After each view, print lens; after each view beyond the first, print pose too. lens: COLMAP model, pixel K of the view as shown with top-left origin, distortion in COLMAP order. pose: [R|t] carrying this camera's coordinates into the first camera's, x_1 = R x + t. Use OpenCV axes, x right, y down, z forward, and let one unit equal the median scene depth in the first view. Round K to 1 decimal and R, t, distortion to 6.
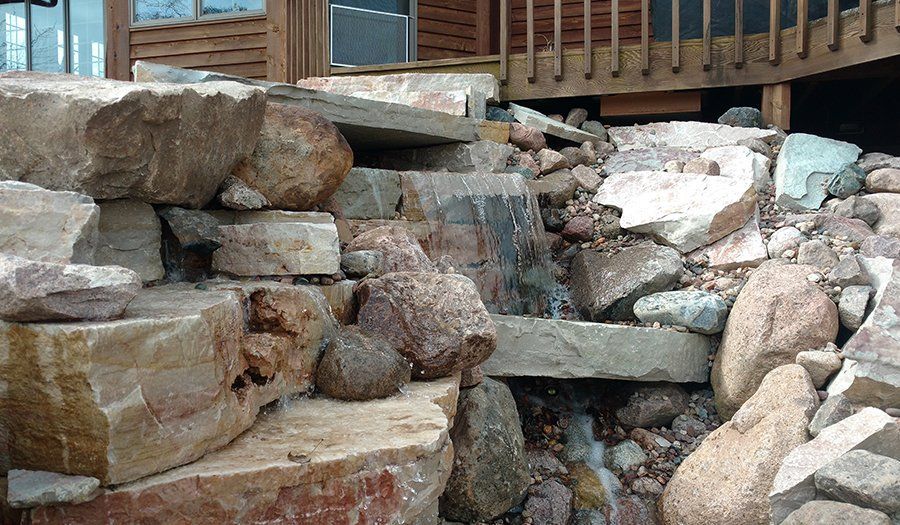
lens RADIAL K [[748.0, 0, 462.5], [0, 748.0, 261.7], [0, 0, 1]] dist [0.033095, -0.003520]
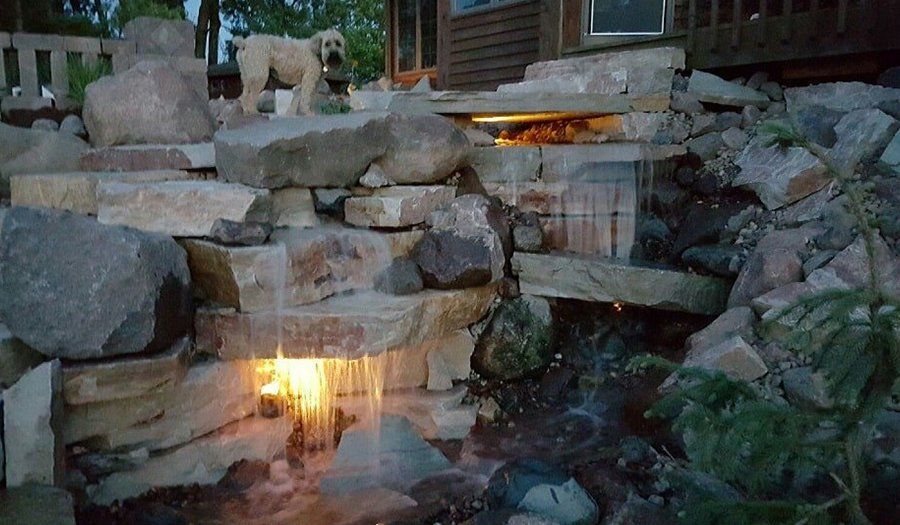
lens RADIAL K [[748.0, 0, 462.5], [0, 748.0, 261.7], [0, 0, 1]] dist [0.033095, -0.003520]
pose [[0.866423, 0.060086, -0.495682, 0.668742], [-0.012410, 0.995018, 0.098924, -0.060984], [0.499156, -0.079559, 0.862852, -0.371034]]
